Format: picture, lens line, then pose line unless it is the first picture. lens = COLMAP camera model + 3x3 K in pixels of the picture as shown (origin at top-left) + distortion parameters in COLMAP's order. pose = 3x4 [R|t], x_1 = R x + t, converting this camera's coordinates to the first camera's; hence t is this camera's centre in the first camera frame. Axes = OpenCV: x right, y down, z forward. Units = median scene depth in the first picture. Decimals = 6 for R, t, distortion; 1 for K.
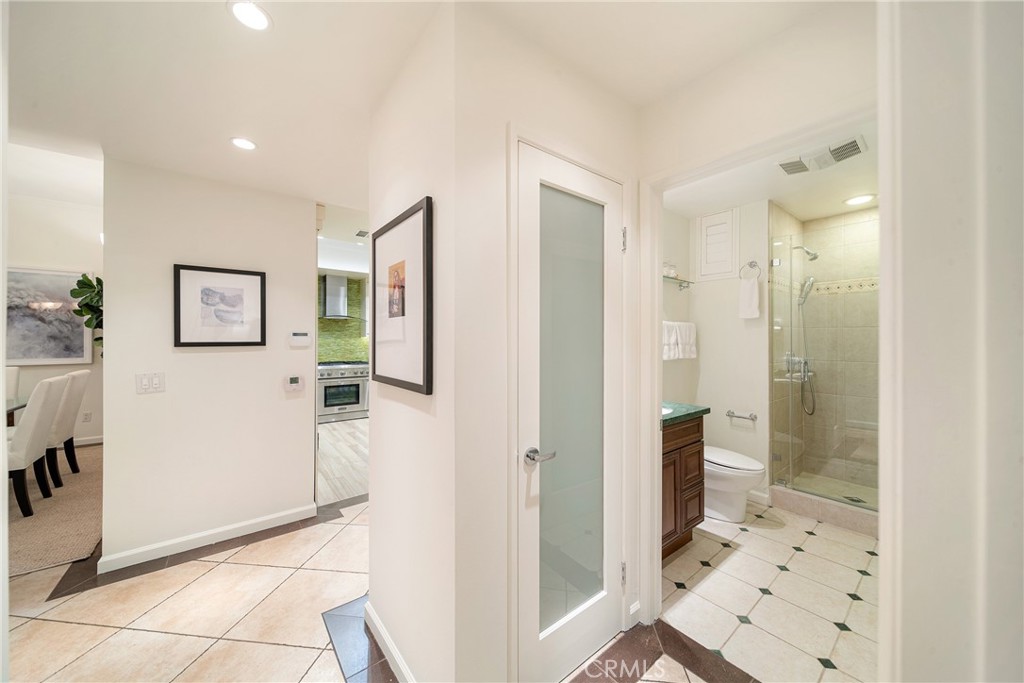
lens RADIAL K [[361.4, 0, 514.6], [0, 361.4, 340.8], [0, 0, 1]] dist [0.008596, -0.003558]
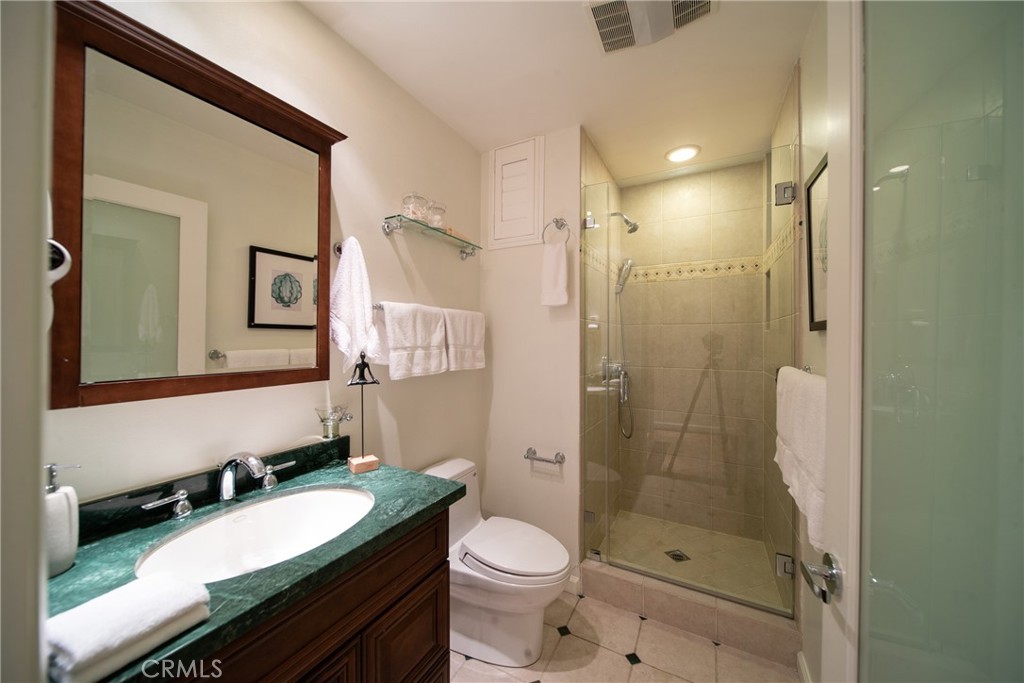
lens RADIAL K [[361.4, 0, 514.6], [0, 361.4, 340.8], [0, 0, 1]] dist [0.008596, -0.003558]
pose [[0.920648, 0.002605, 0.390385, 0.338019], [-0.003385, 0.999993, 0.001311, -0.000696], [-0.390379, -0.002528, 0.920651, 0.446132]]
